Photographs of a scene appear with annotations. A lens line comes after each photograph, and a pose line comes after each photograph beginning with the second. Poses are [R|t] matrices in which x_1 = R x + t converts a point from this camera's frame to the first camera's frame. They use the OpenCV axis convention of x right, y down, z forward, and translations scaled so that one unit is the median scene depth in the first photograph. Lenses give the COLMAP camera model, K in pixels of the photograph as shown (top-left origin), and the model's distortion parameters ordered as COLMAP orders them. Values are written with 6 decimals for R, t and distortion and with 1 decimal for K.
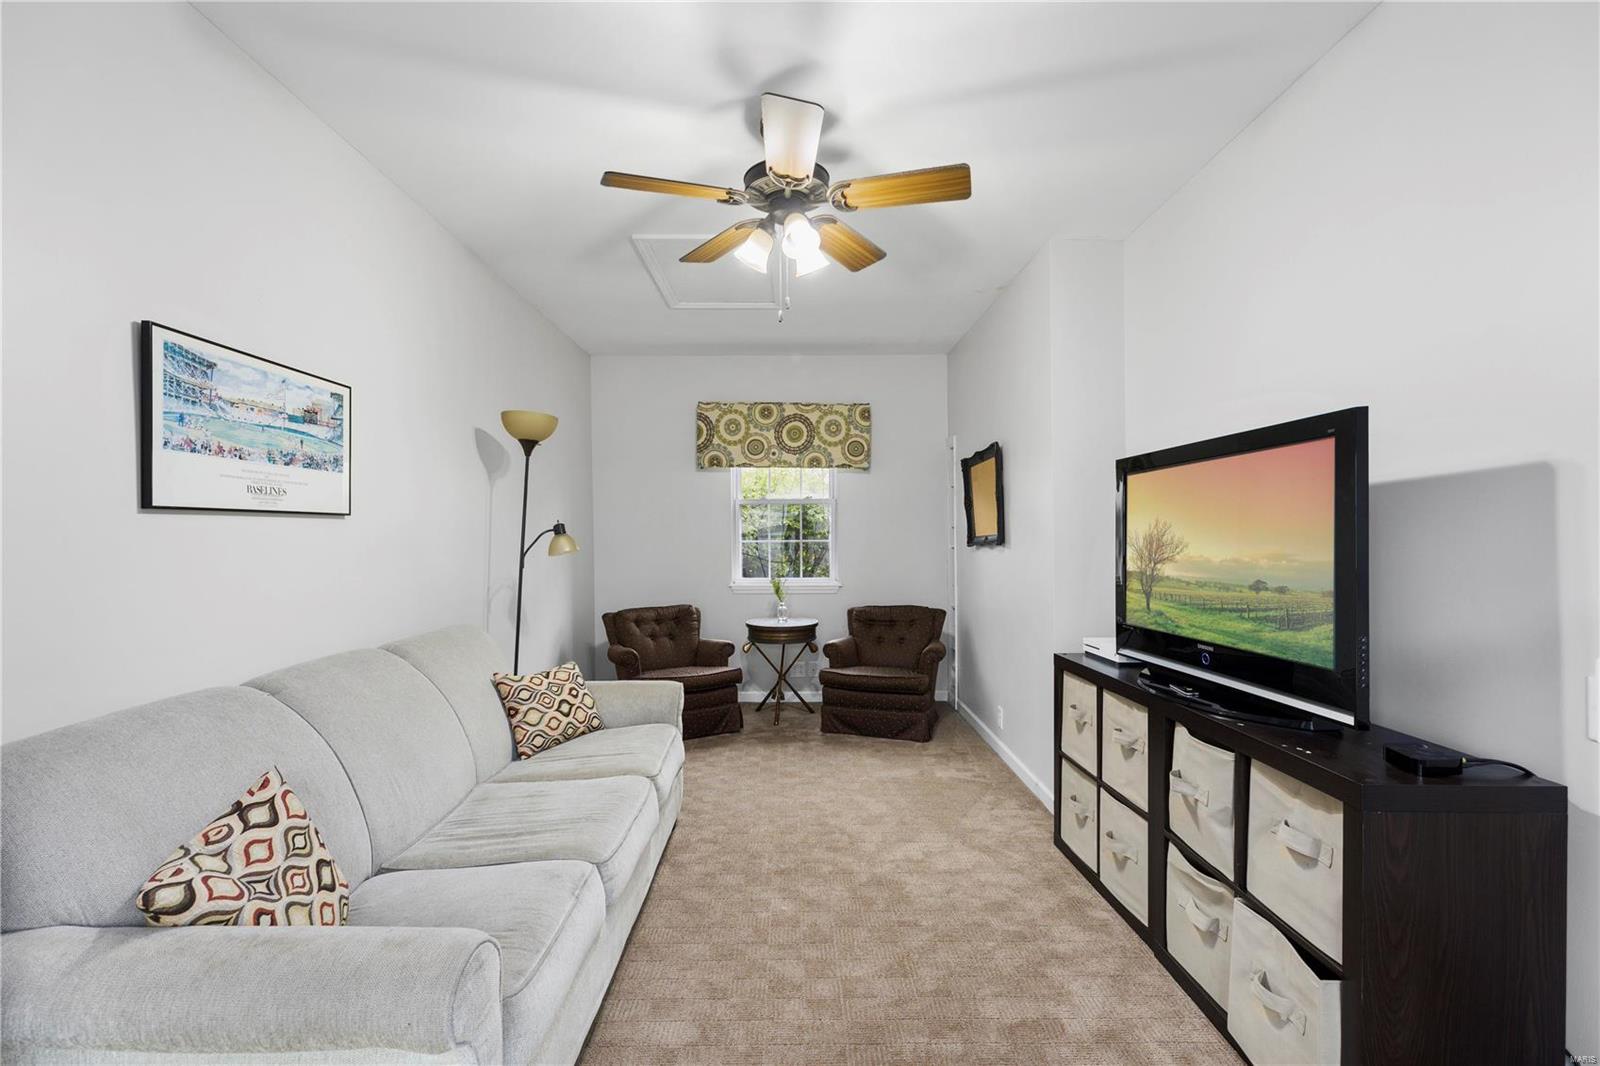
lens RADIAL K [[722.3, 0, 805.5], [0, 722.3, 526.5], [0, 0, 1]] dist [0.003409, -0.000600]
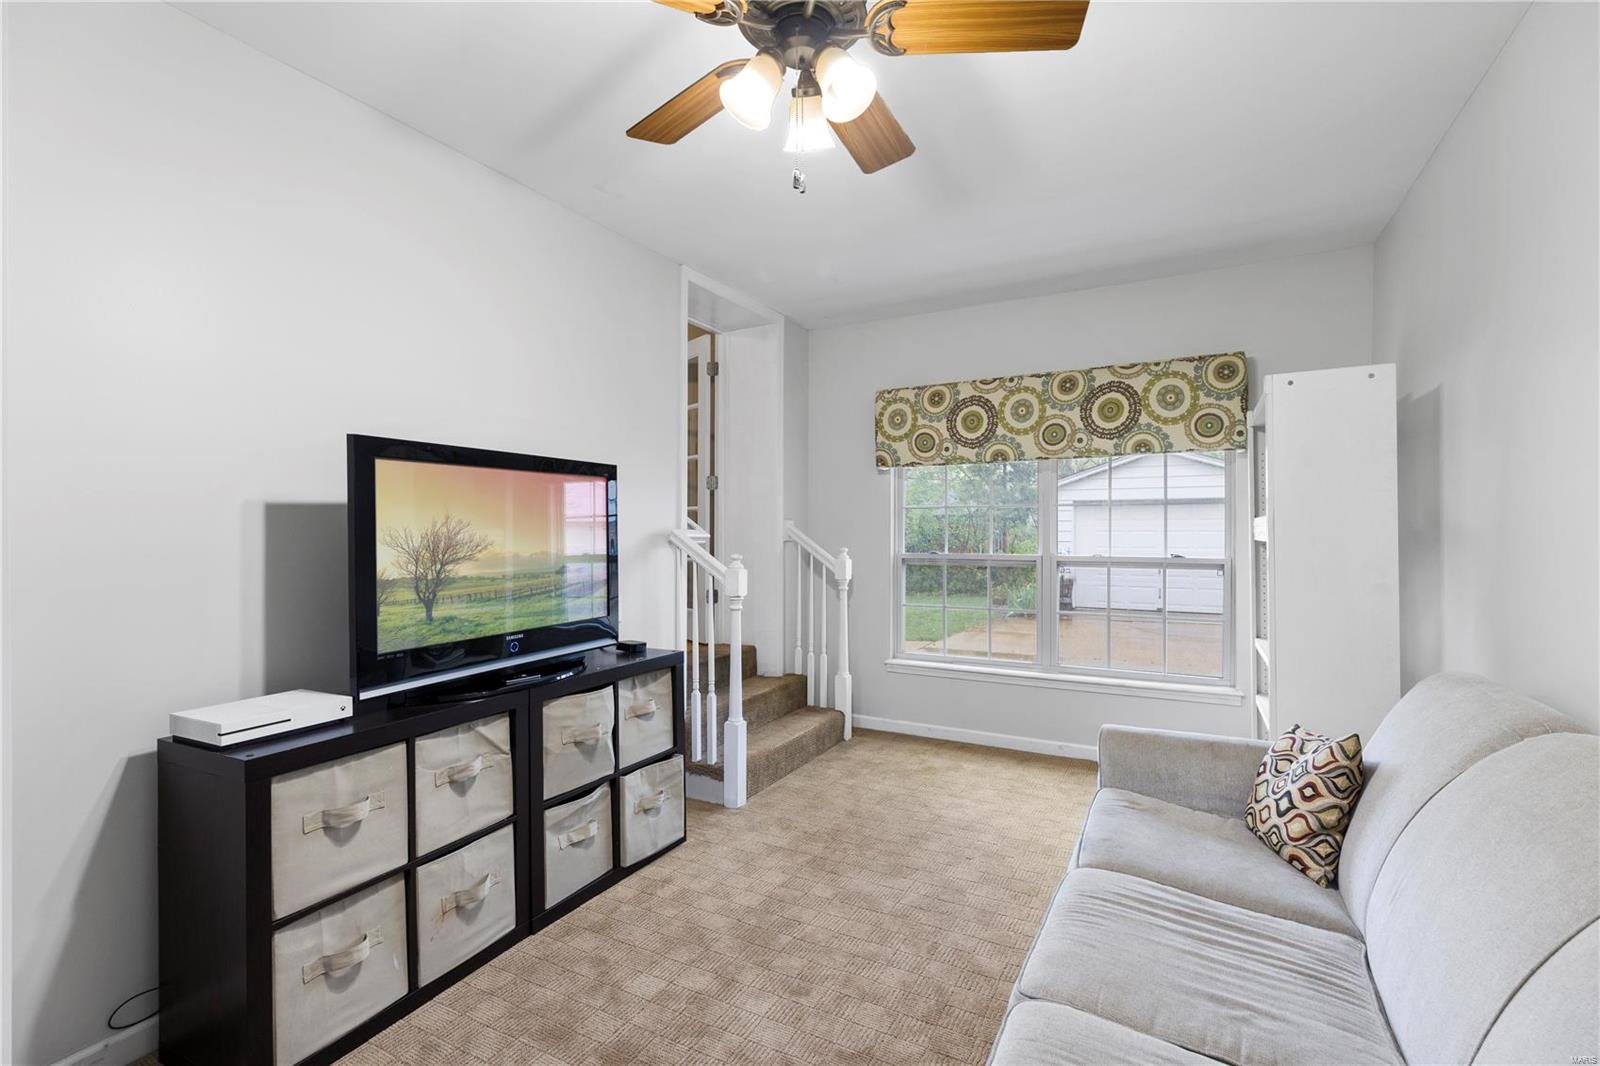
lens RADIAL K [[722.3, 0, 805.5], [0, 722.3, 526.5], [0, 0, 1]] dist [0.003409, -0.000600]
pose [[-0.876550, 0.004881, 0.481287, -0.358947], [-0.003432, 0.999860, -0.016390, 0.018697], [-0.481299, -0.016019, -0.876410, 1.688866]]
